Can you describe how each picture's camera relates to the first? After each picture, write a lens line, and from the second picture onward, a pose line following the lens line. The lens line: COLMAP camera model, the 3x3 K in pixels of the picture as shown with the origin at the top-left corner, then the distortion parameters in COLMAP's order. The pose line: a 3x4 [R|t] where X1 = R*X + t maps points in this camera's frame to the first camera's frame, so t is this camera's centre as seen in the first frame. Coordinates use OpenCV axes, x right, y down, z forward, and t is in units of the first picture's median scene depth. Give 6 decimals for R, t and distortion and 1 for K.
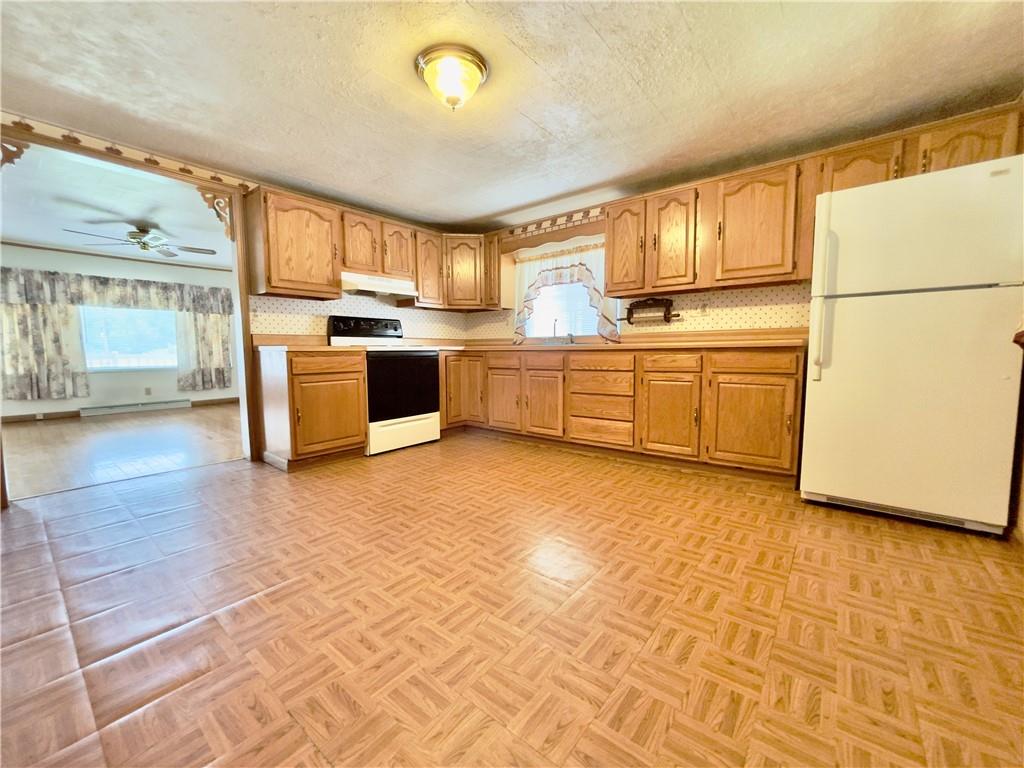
lens RADIAL K [[414.3, 0, 513.5], [0, 414.3, 385.0], [0, 0, 1]] dist [0.000798, 0.002113]
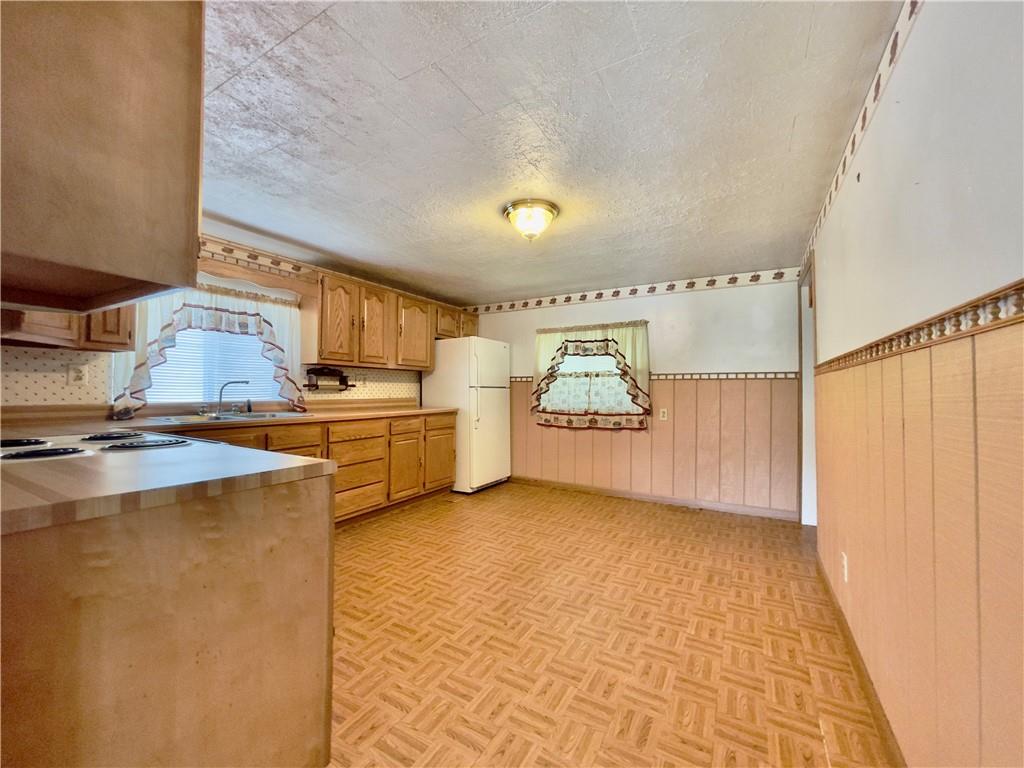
lens RADIAL K [[414.3, 0, 494.4], [0, 414.3, 374.5], [0, 0, 1]] dist [0.000798, 0.002113]
pose [[-0.130528, 0.047454, 0.990308, -0.818664], [0.077480, 0.996287, -0.037529, -0.124745], [-0.988413, 0.071830, -0.133720, 0.760542]]
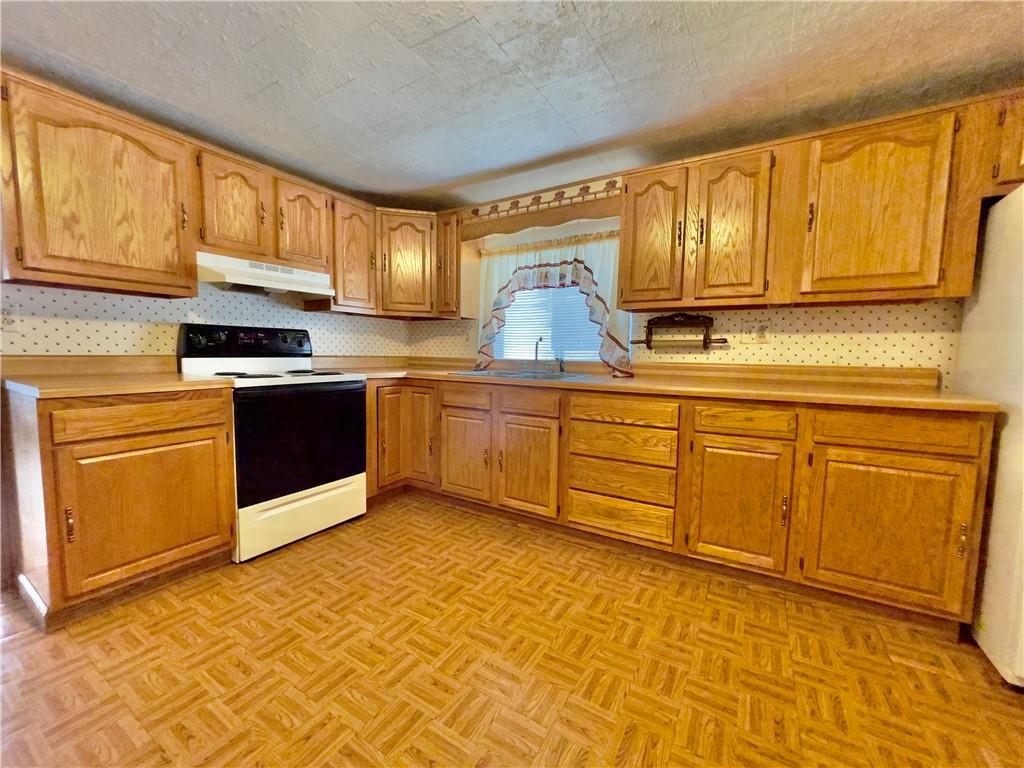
lens RADIAL K [[414.3, 0, 513.3], [0, 414.3, 385.4], [0, 0, 1]] dist [0.000798, 0.002113]
pose [[0.991171, 0.012926, 0.131957, -0.040528], [-0.012523, 0.999914, -0.003881, -0.086883], [-0.131996, 0.002195, 0.991248, 0.363332]]
